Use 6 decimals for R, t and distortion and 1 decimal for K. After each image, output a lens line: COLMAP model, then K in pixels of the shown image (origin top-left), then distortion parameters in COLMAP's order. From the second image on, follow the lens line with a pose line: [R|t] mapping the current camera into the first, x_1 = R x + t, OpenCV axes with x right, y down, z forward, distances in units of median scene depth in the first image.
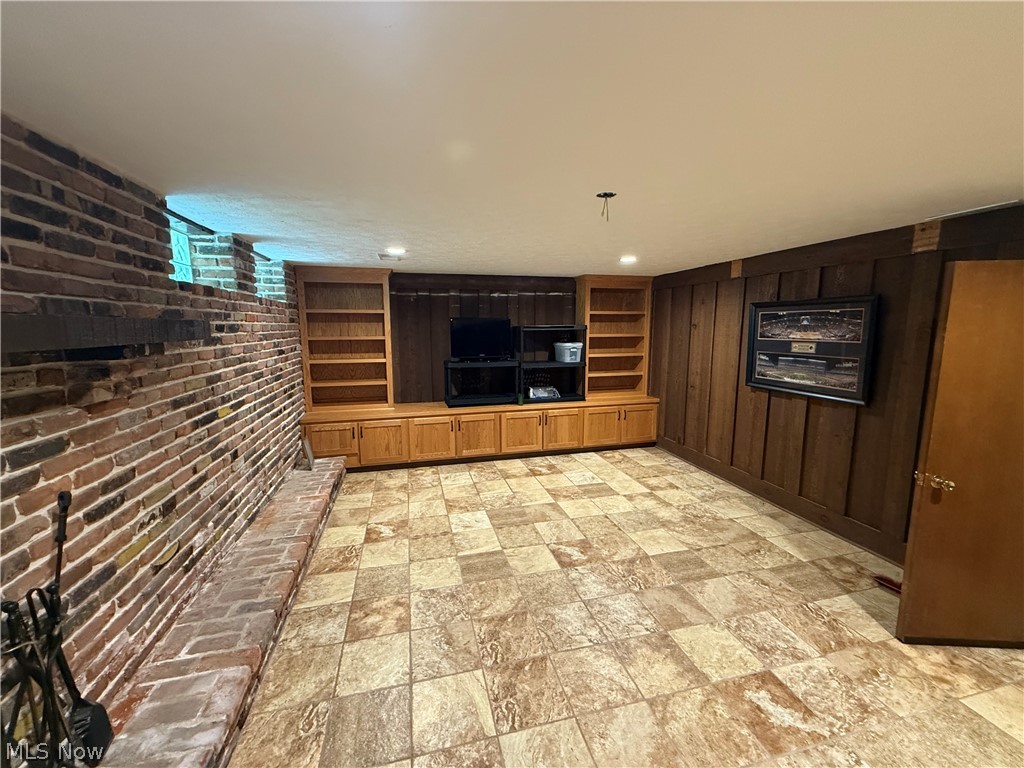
lens RADIAL K [[409.6, 0, 512.3], [0, 409.6, 382.6], [0, 0, 1]] dist [-0.001458, 0.000013]
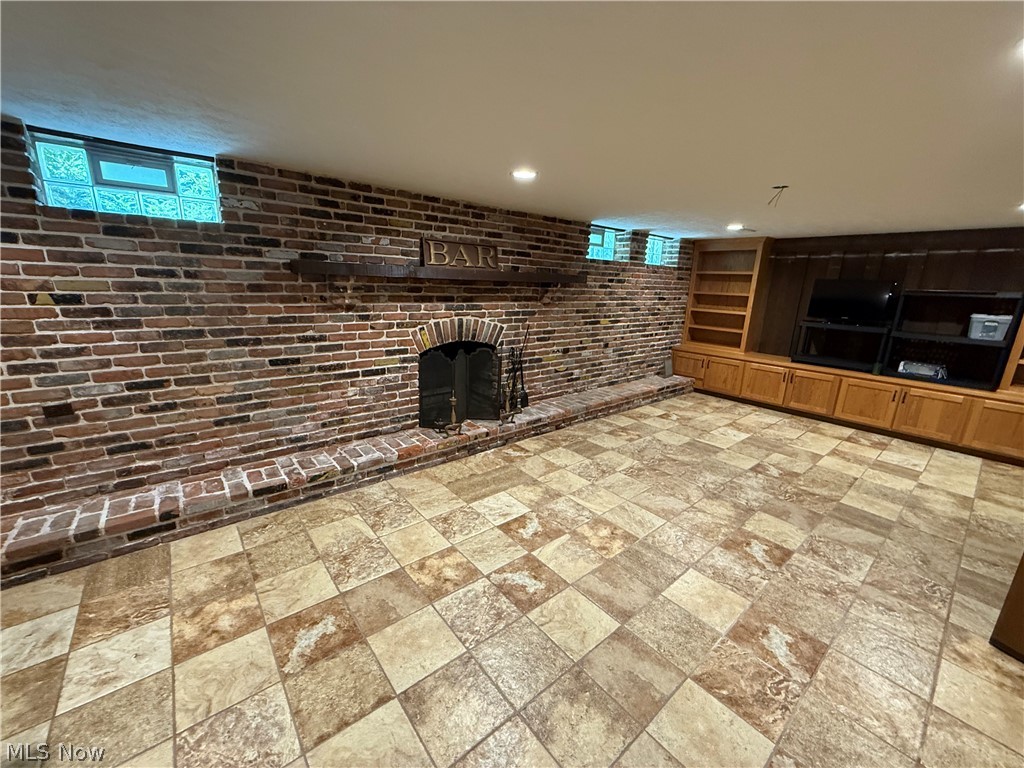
lens RADIAL K [[409.6, 0, 510.0], [0, 409.6, 384.3], [0, 0, 1]] dist [-0.001458, 0.000013]
pose [[0.426973, 0.238606, -0.872216, 0.768060], [-0.158309, 0.969386, 0.187692, 0.050517], [0.890299, 0.057941, 0.451675, -0.263864]]
